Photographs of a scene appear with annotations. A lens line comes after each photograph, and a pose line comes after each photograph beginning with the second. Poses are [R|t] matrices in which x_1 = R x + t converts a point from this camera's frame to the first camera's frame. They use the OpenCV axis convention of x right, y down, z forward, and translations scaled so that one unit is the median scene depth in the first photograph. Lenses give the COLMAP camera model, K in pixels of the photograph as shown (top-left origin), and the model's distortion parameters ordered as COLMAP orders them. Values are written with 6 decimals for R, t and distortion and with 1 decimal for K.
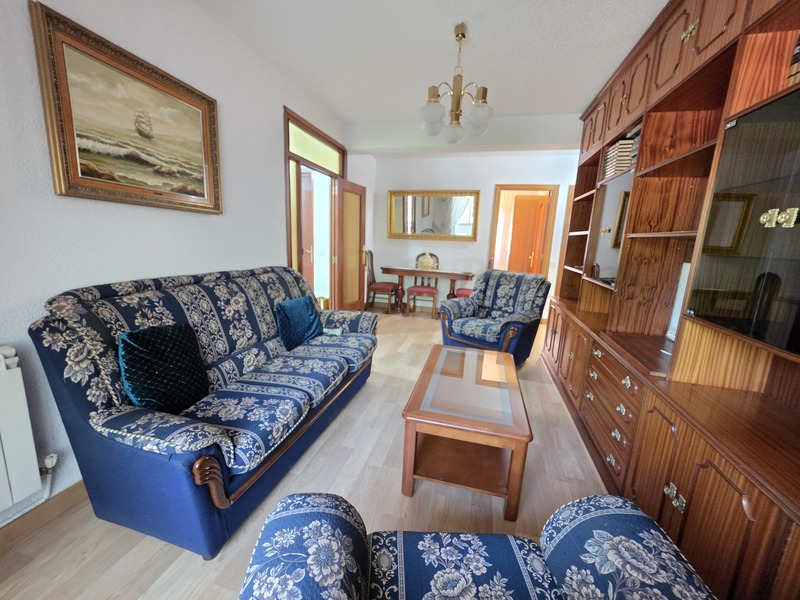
lens RADIAL K [[324.6, 0, 395.8], [0, 324.6, 300.8], [0, 0, 1]] dist [-0.009391, 0.003475]
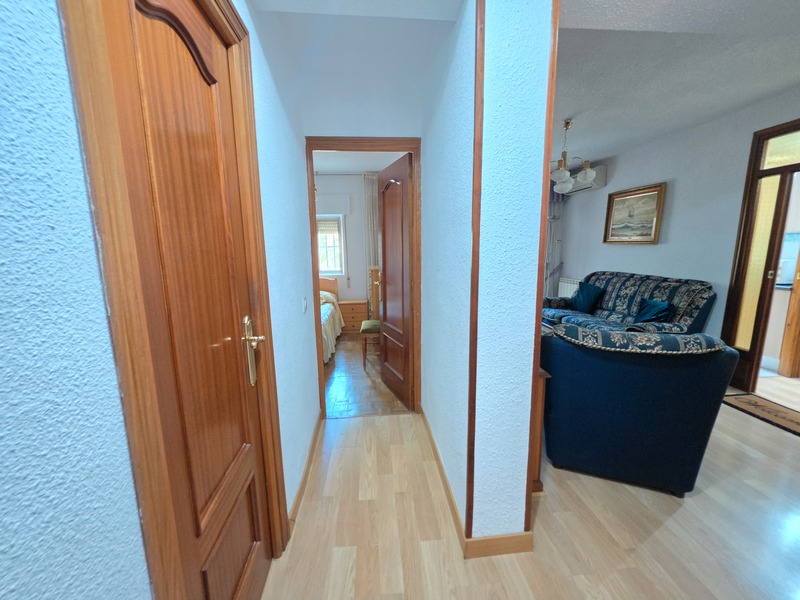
lens RADIAL K [[324.6, 0, 395.8], [0, 324.6, 300.8], [0, 0, 1]] dist [-0.009391, 0.003475]
pose [[-0.941302, 0.021399, -0.336886, 1.520532], [-0.092762, 0.943171, 0.319098, -0.434042], [0.324570, 0.331618, -0.885824, 2.377778]]
